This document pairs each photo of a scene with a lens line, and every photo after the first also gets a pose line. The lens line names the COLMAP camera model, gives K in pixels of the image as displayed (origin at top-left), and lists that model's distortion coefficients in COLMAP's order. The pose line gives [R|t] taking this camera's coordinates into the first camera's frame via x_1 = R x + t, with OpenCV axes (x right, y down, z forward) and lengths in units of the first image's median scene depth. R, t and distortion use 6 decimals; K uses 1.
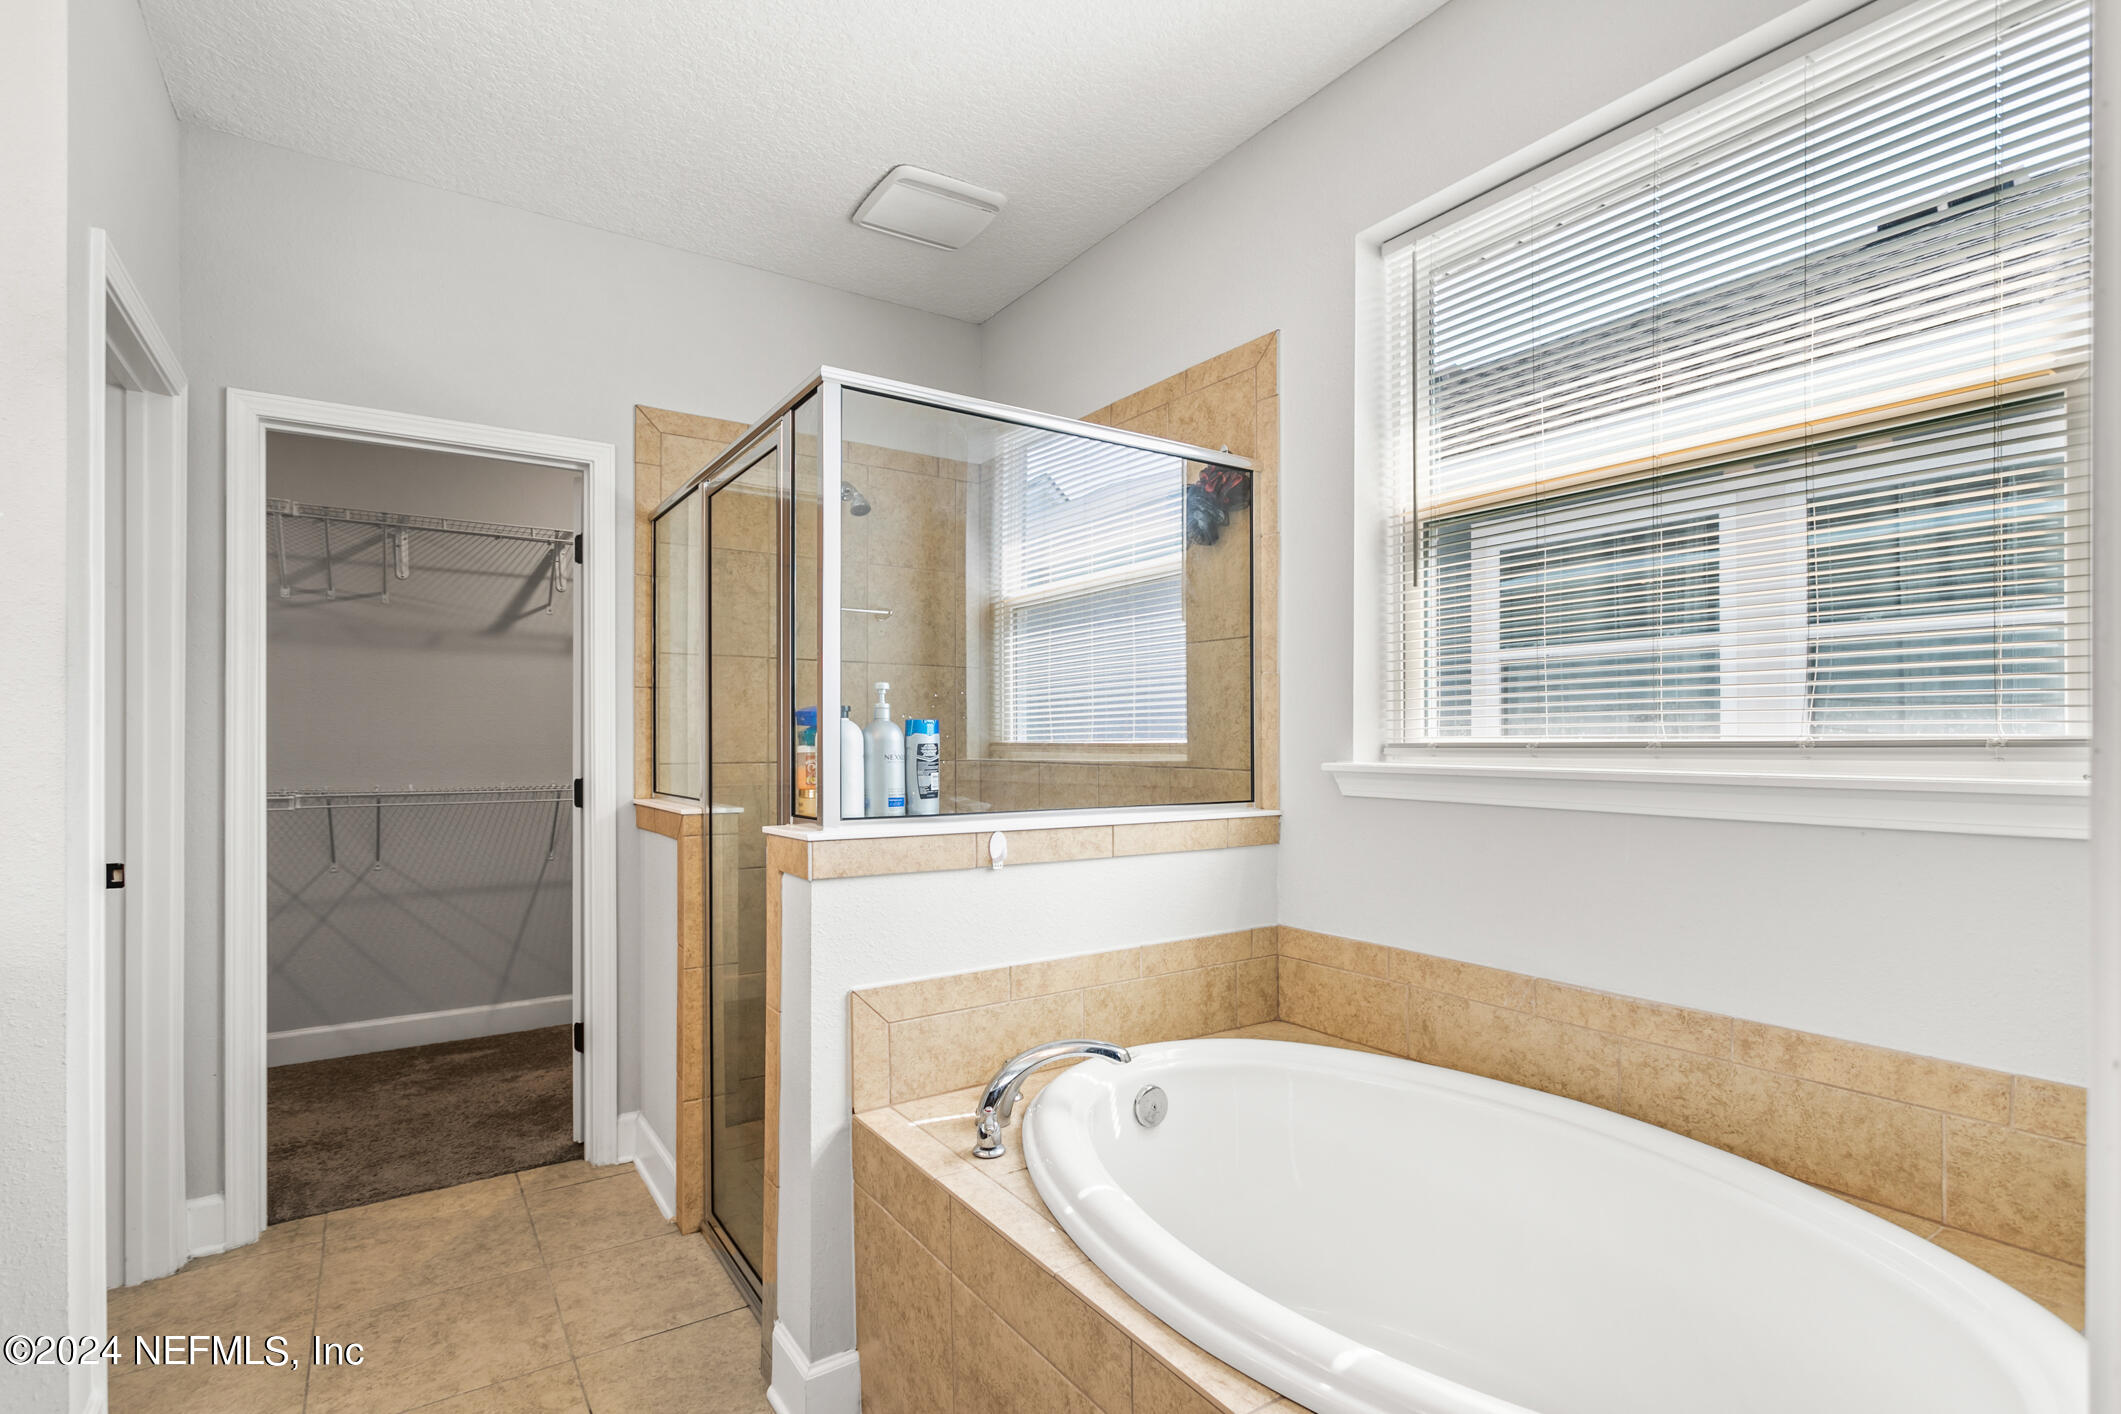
lens RADIAL K [[1021.1, 0, 1053.1], [0, 1021.1, 721.1], [0, 0, 1]] dist [0.000294, 0.001844]
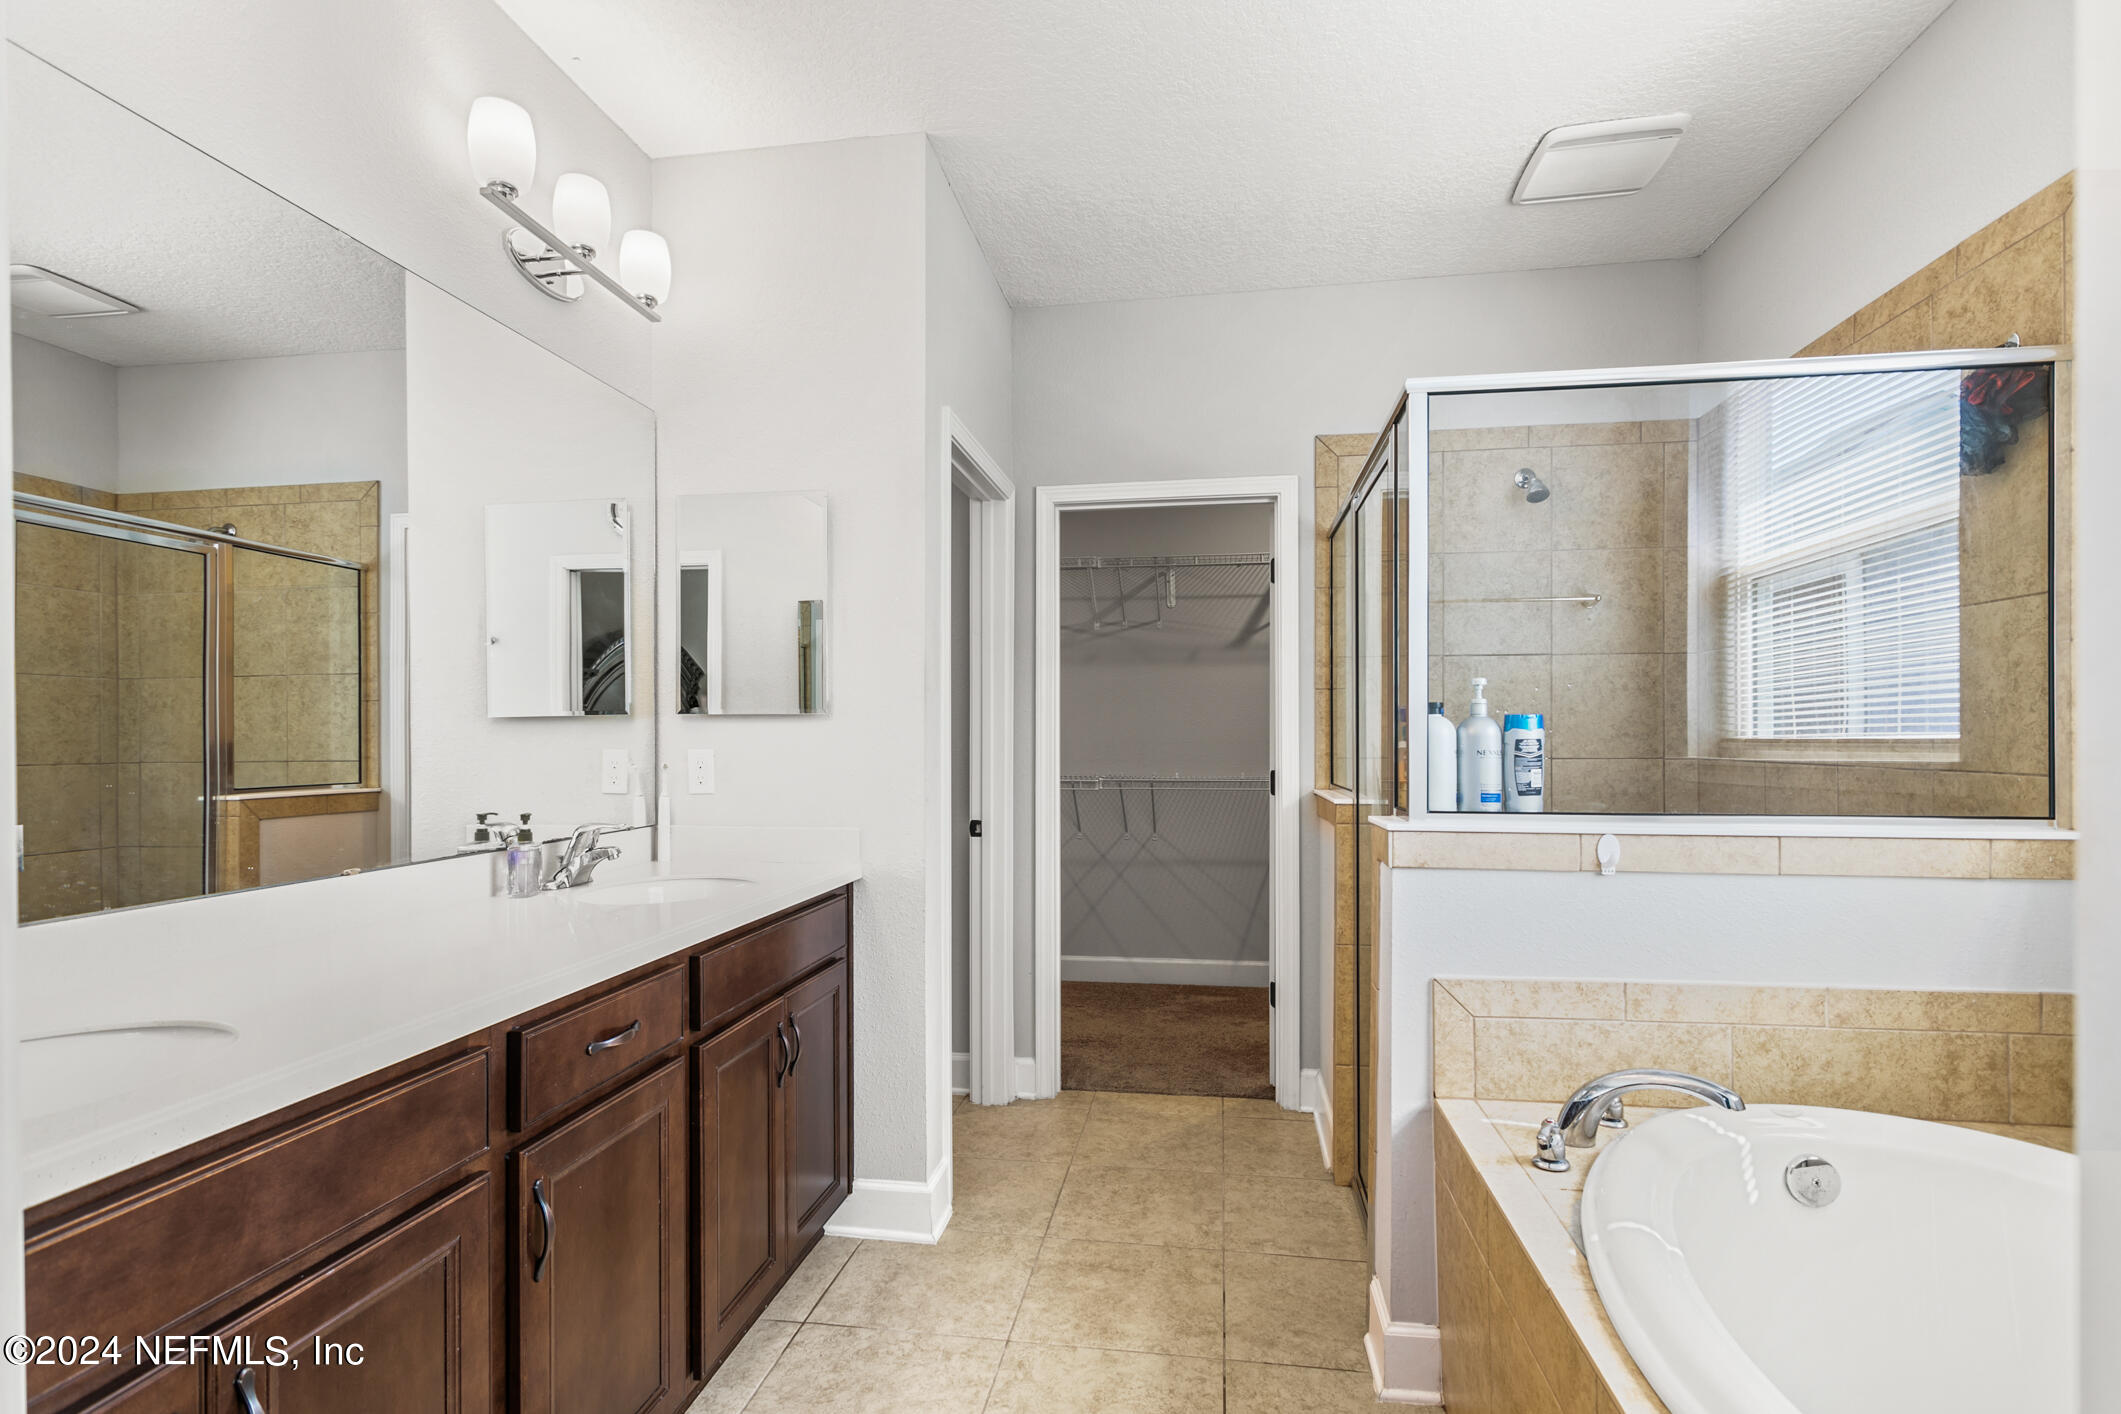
lens RADIAL K [[1021.1, 0, 1060.4], [0, 1021.1, 714.0], [0, 0, 1]] dist [0.000294, 0.001844]
pose [[0.734522, -0.017666, -0.678355, 0.161391], [0.014732, 0.999841, -0.010087, 0.001185], [0.678425, -0.002584, 0.734665, -0.009615]]
